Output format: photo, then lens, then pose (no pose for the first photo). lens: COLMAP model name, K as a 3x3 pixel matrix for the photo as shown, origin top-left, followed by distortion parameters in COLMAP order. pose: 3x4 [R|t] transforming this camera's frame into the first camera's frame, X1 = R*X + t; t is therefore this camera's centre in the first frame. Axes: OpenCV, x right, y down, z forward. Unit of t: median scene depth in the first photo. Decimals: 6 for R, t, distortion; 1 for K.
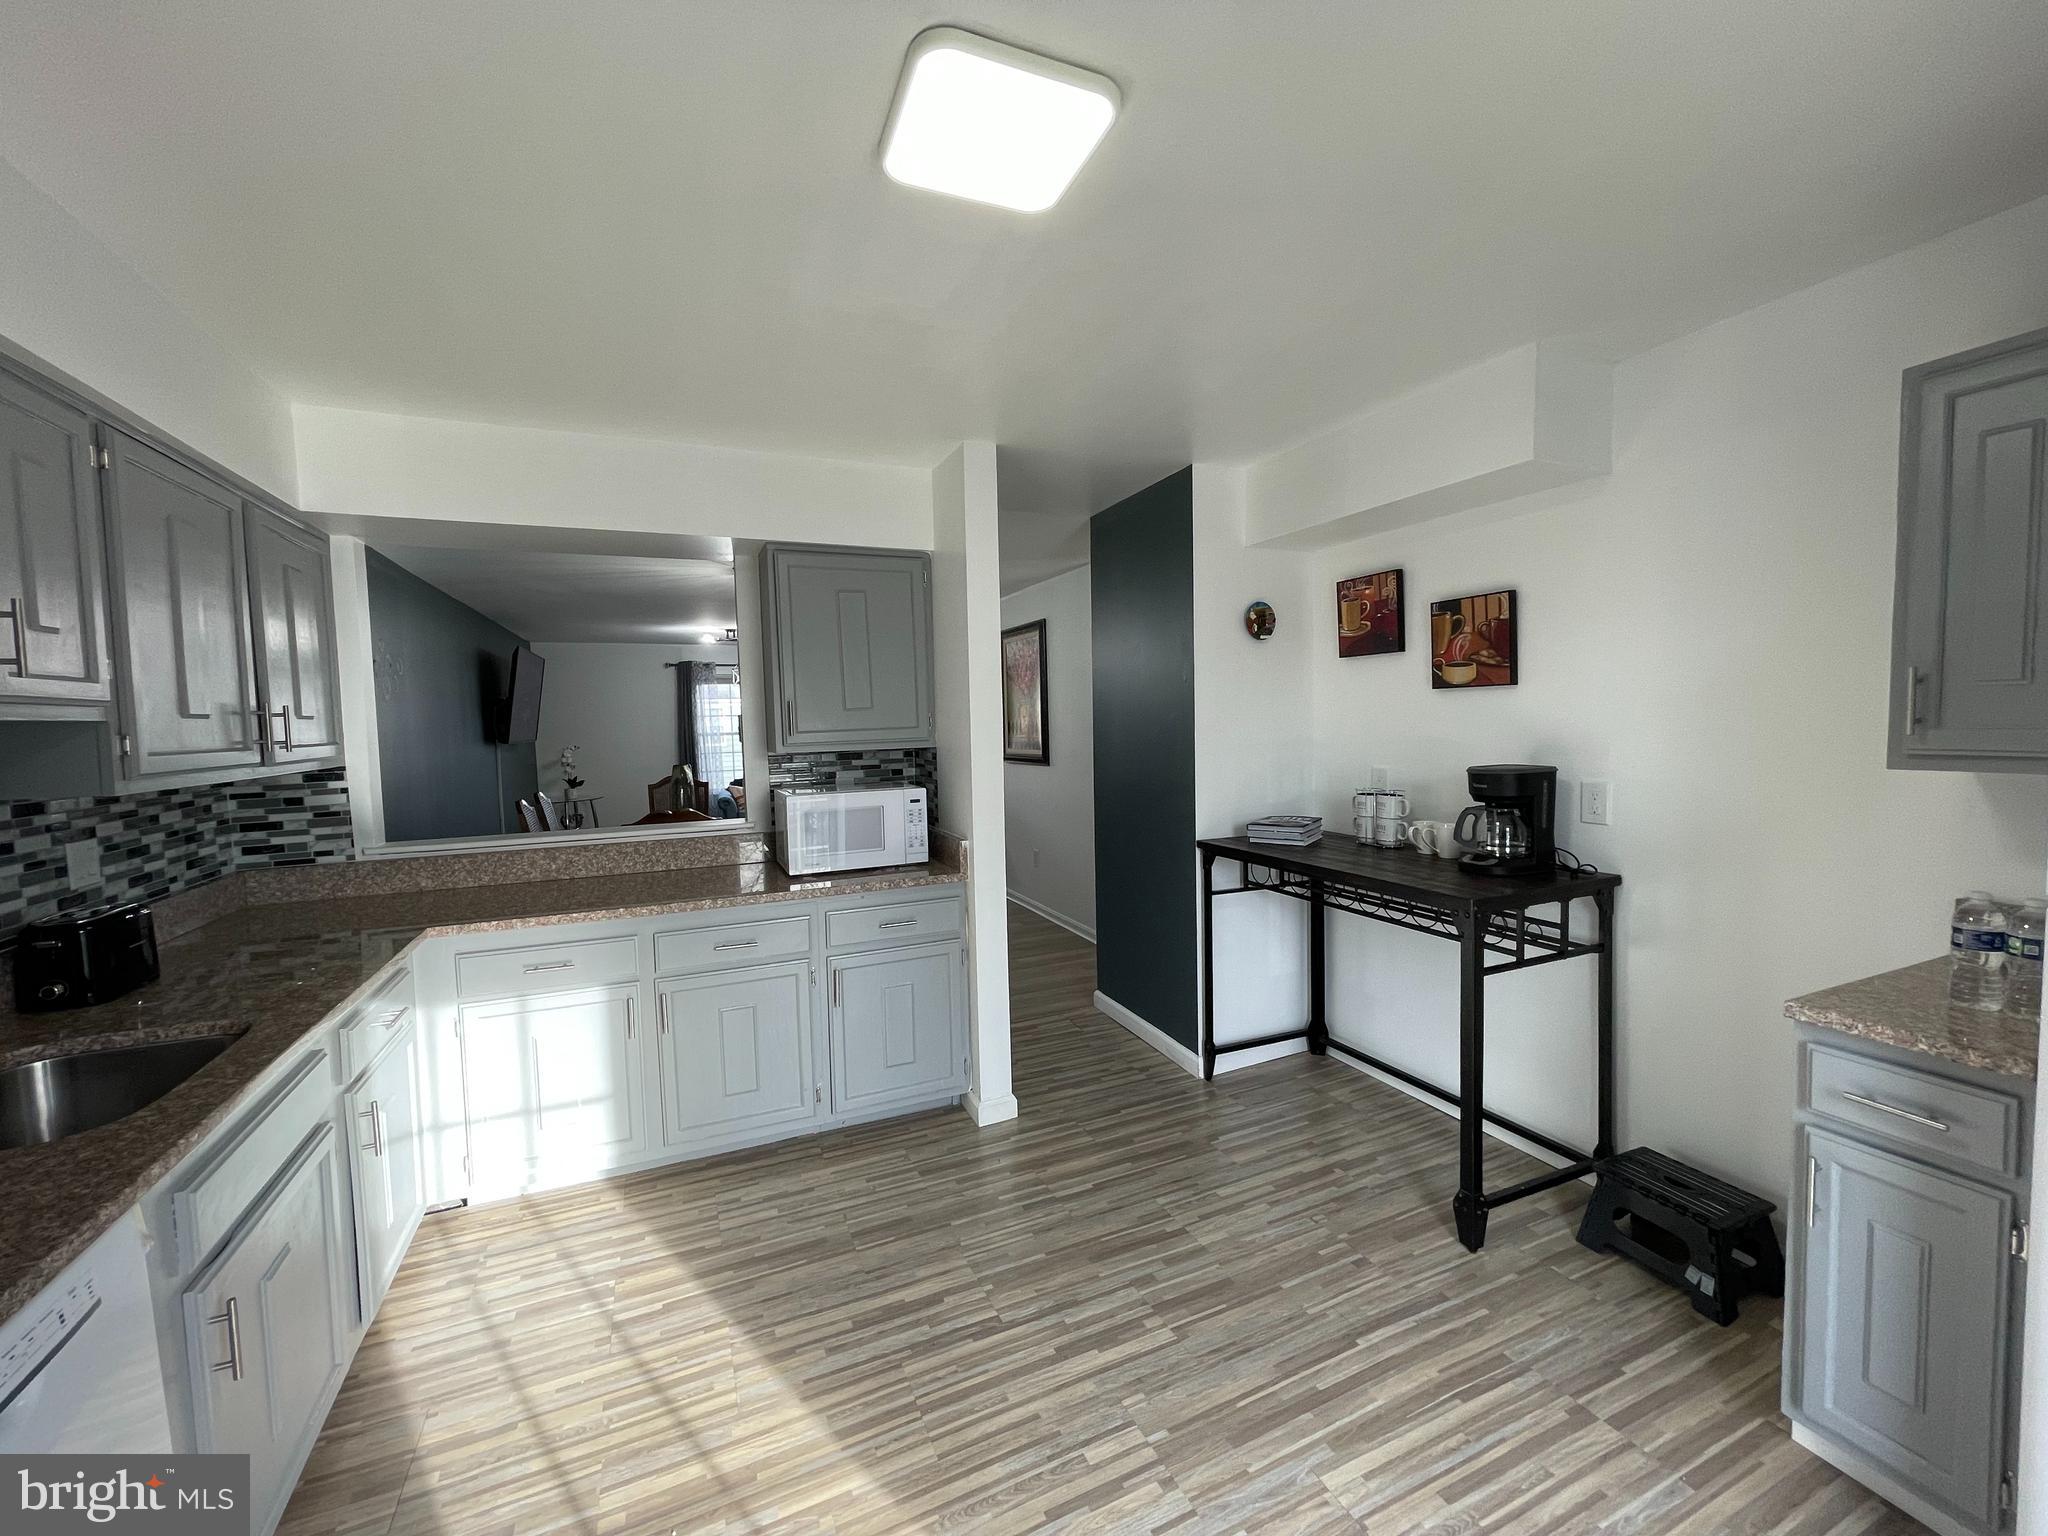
lens RADIAL K [[822.9, 0, 1021.7], [0, 822.9, 764.5], [0, 0, 1]] dist [-0.003977, 0.000653]
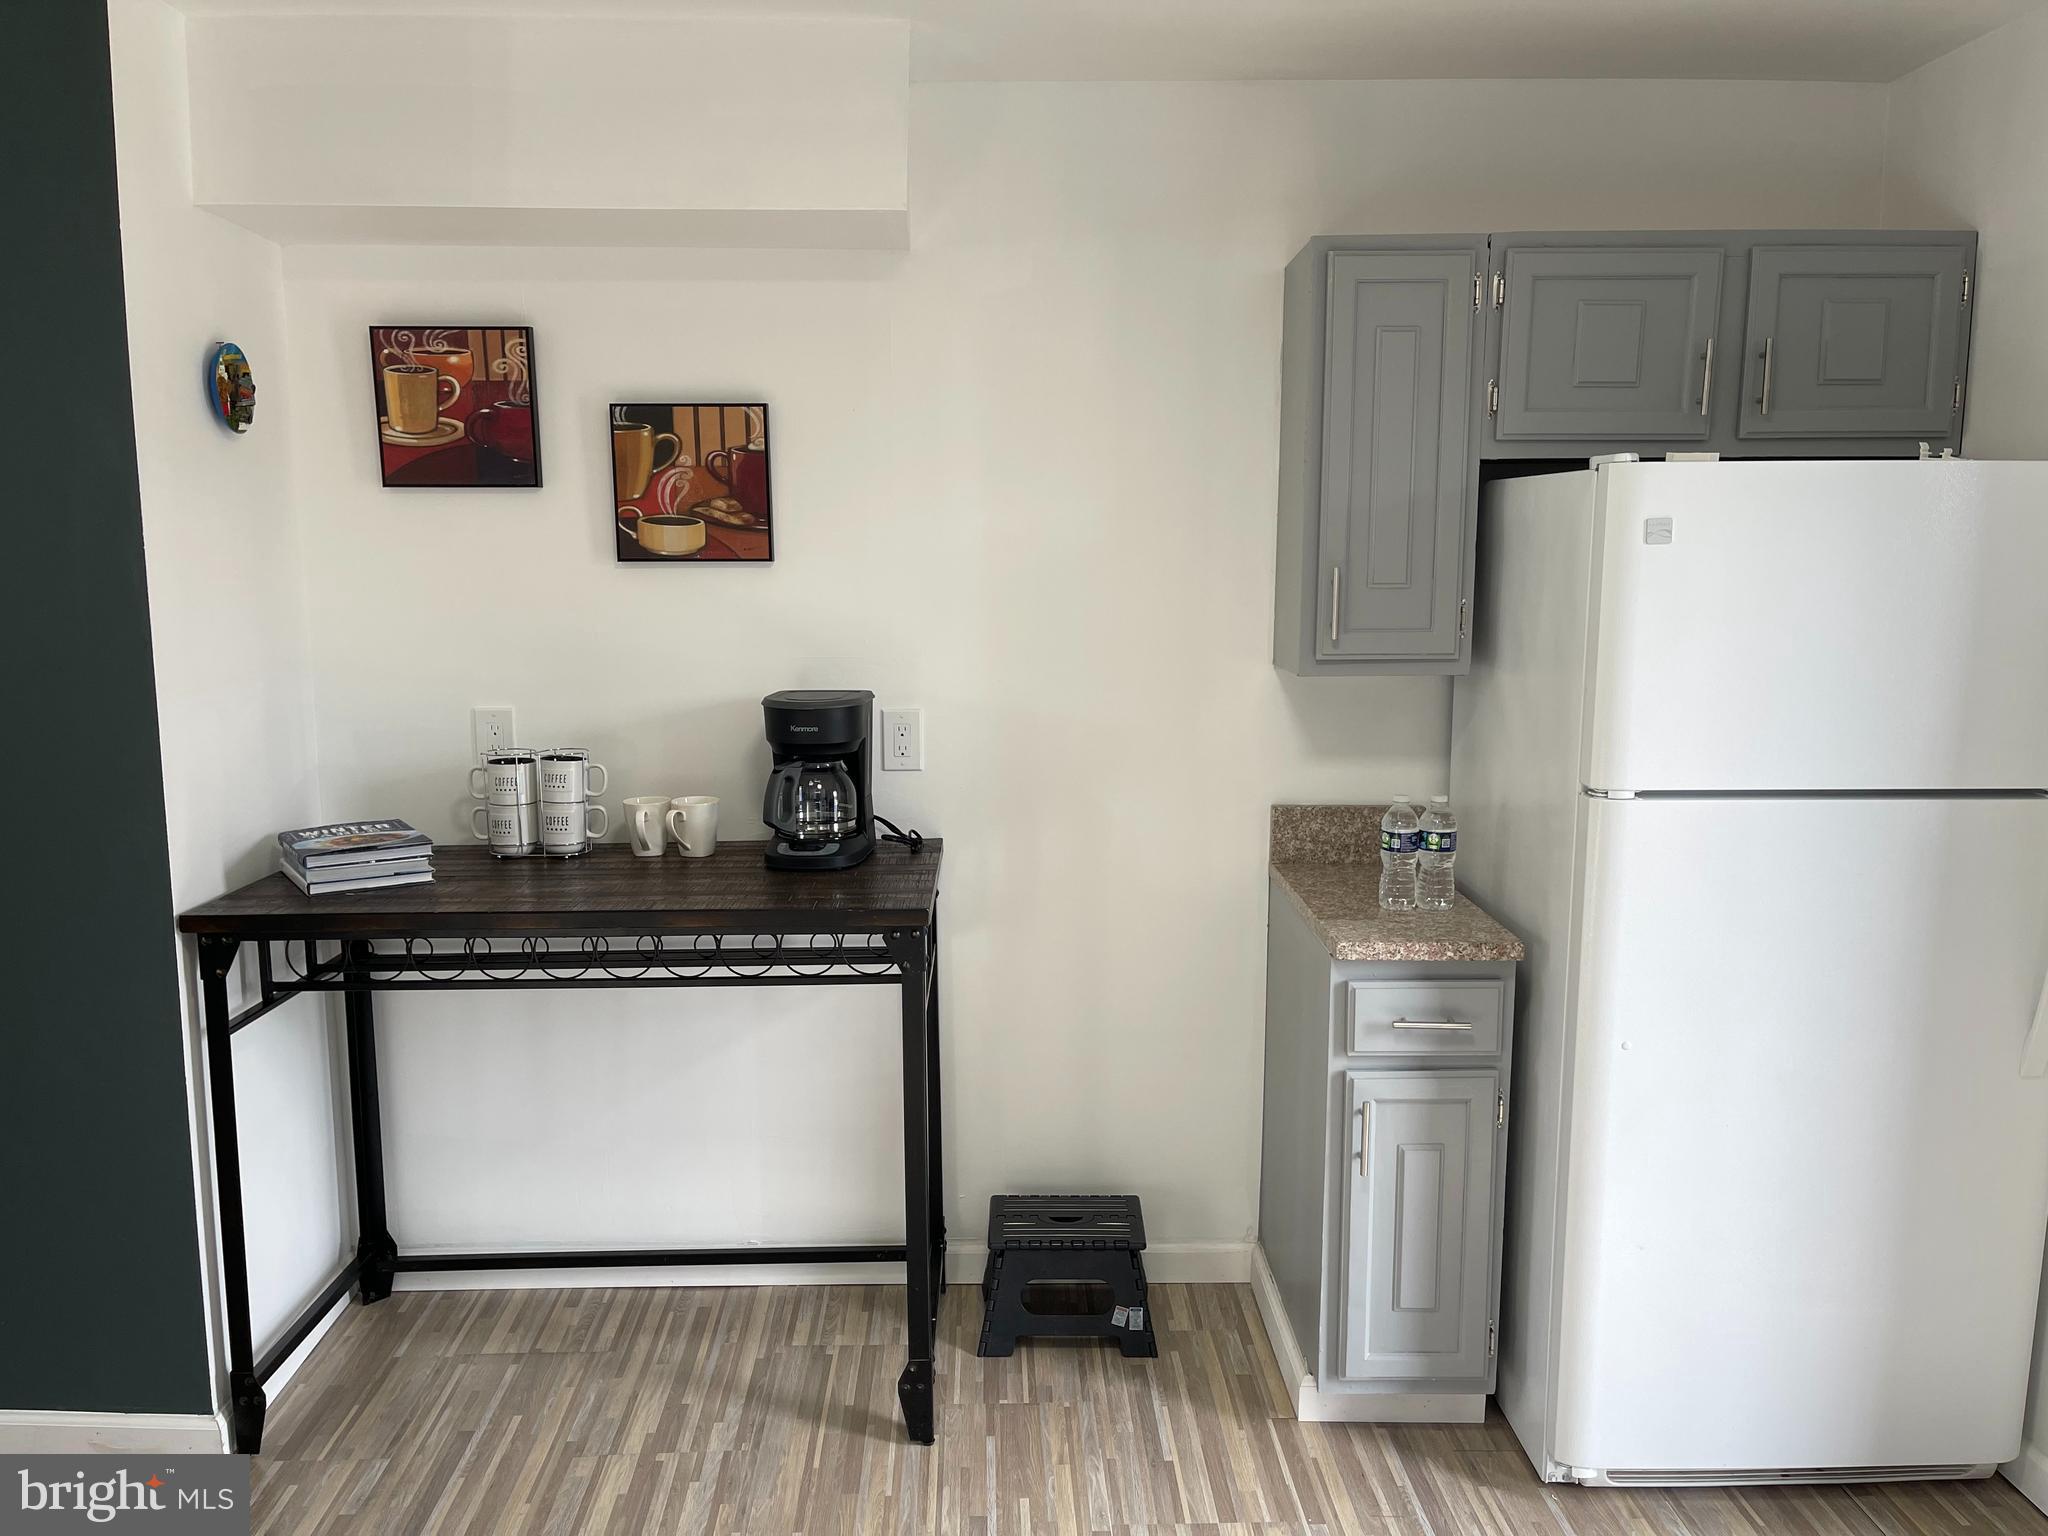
lens RADIAL K [[1545.2, 0, 1008.2], [0, 1545.2, 781.5], [0, 0, 1]] dist [0.056355, -0.068158]
pose [[0.379128, -0.113968, 0.918299, -0.410204], [0.046636, 0.993479, 0.104044, -0.044105], [-0.924168, 0.003380, 0.381970, 0.381855]]
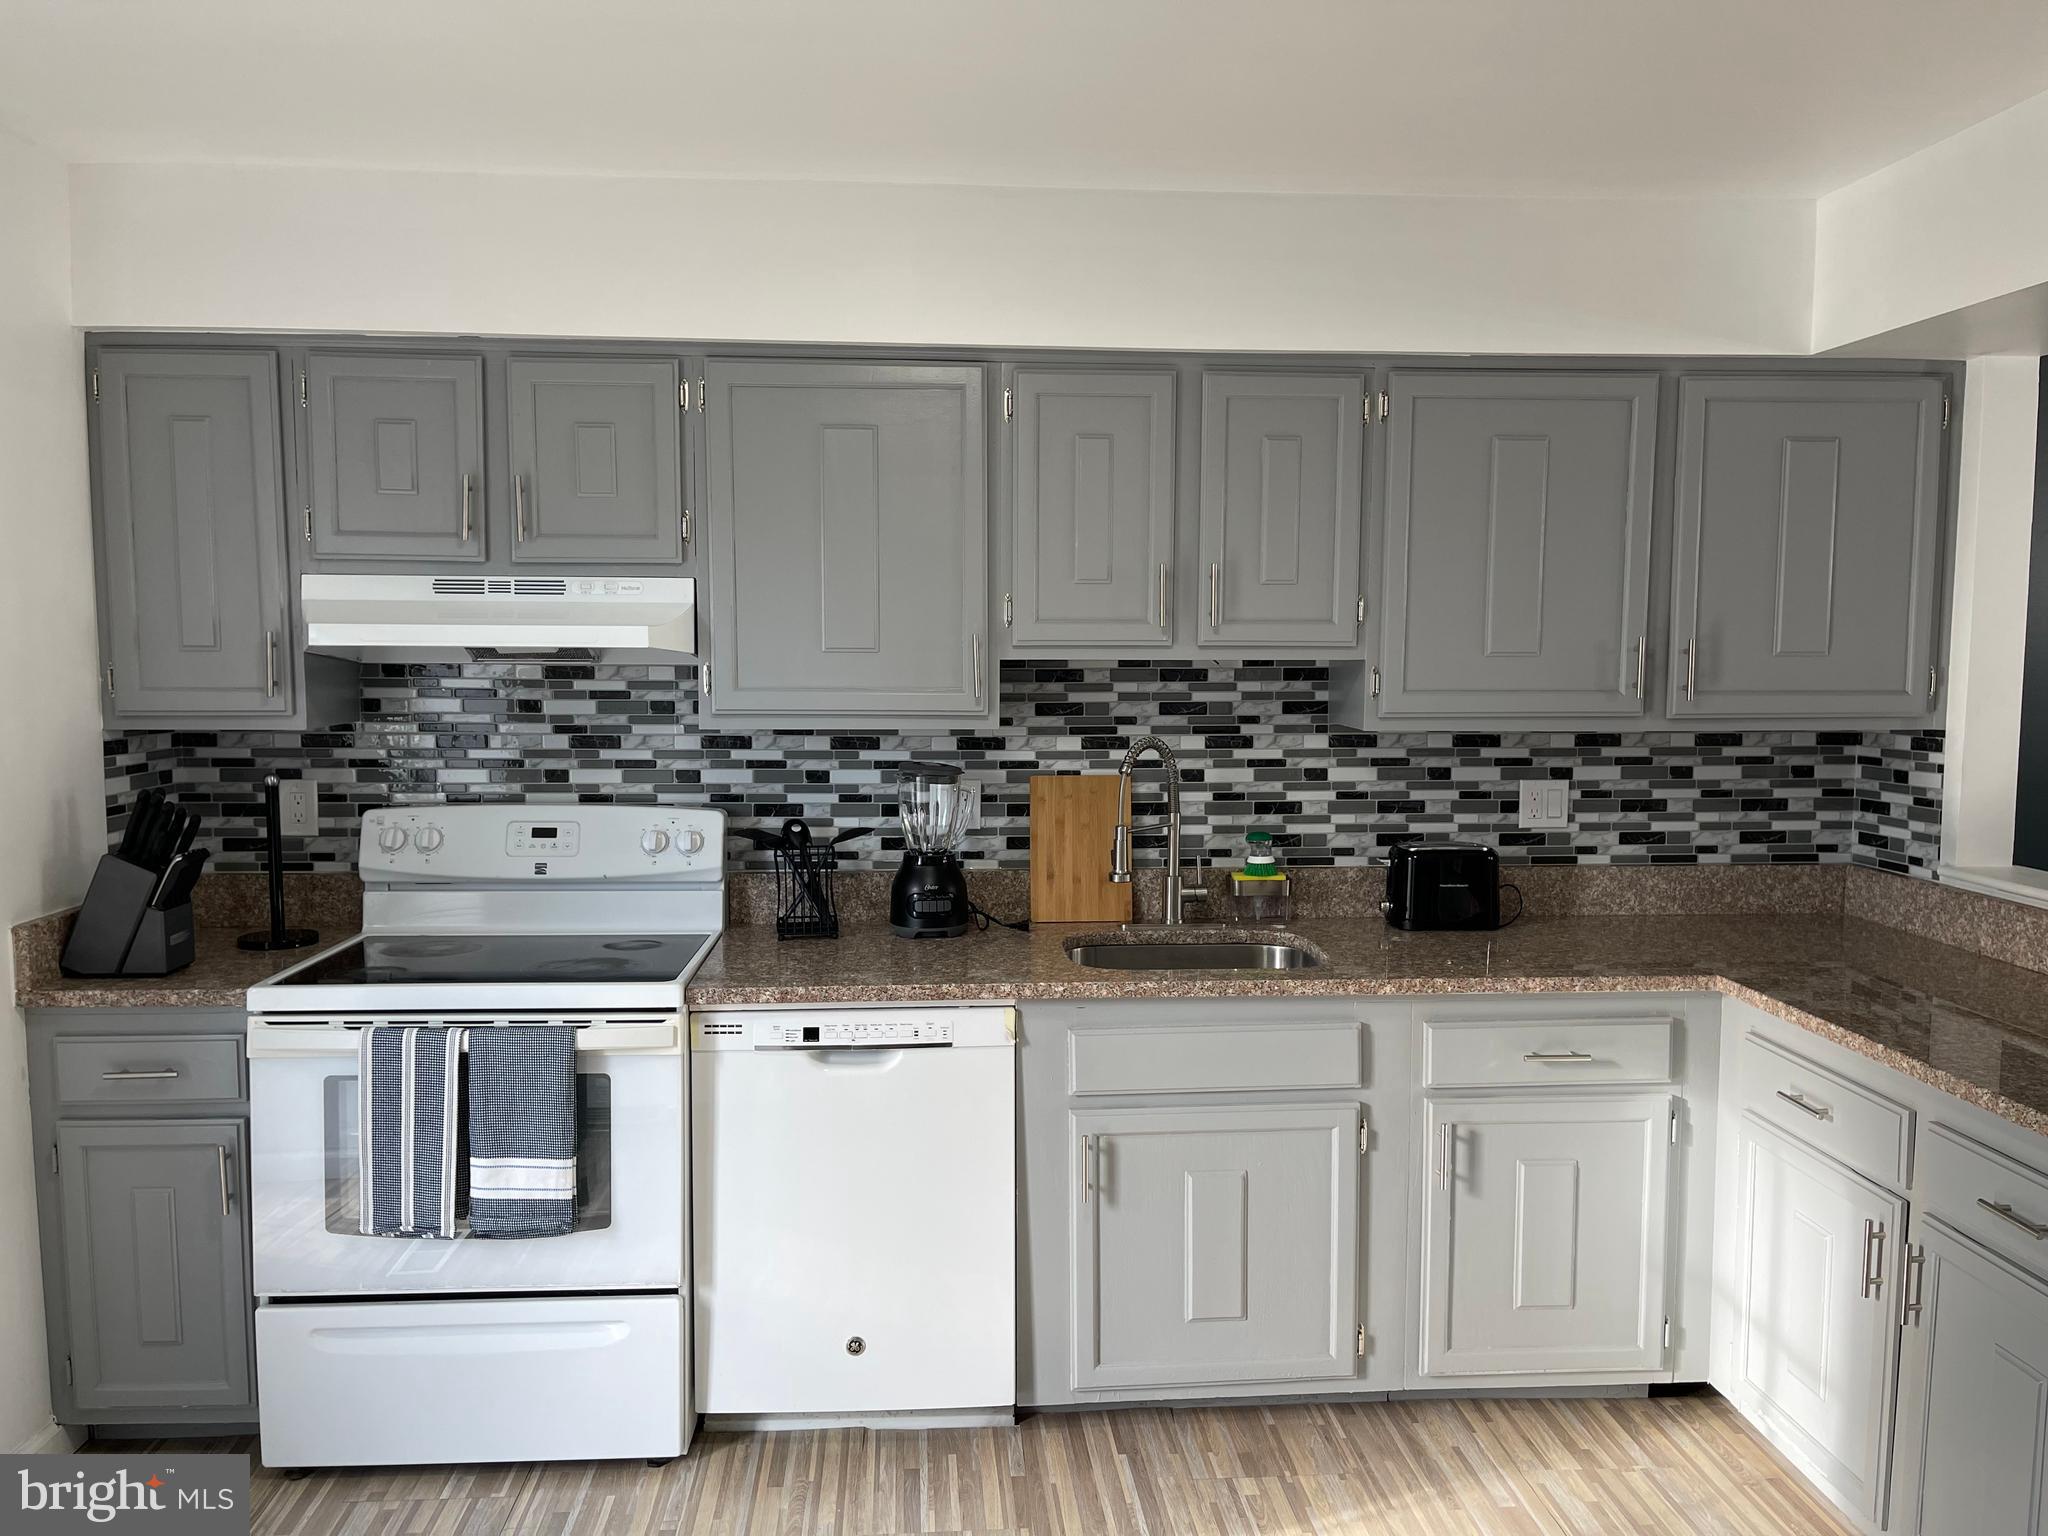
lens RADIAL K [[1545.2, 0, 1028.4], [0, 1545.2, 779.8], [0, 0, 1]] dist [0.056355, -0.068158]
pose [[-0.333581, 0.105699, -0.936777, 0.552335], [-0.051926, 0.990126, 0.130209, -0.082454], [0.941290, 0.092078, -0.324798, 0.753322]]
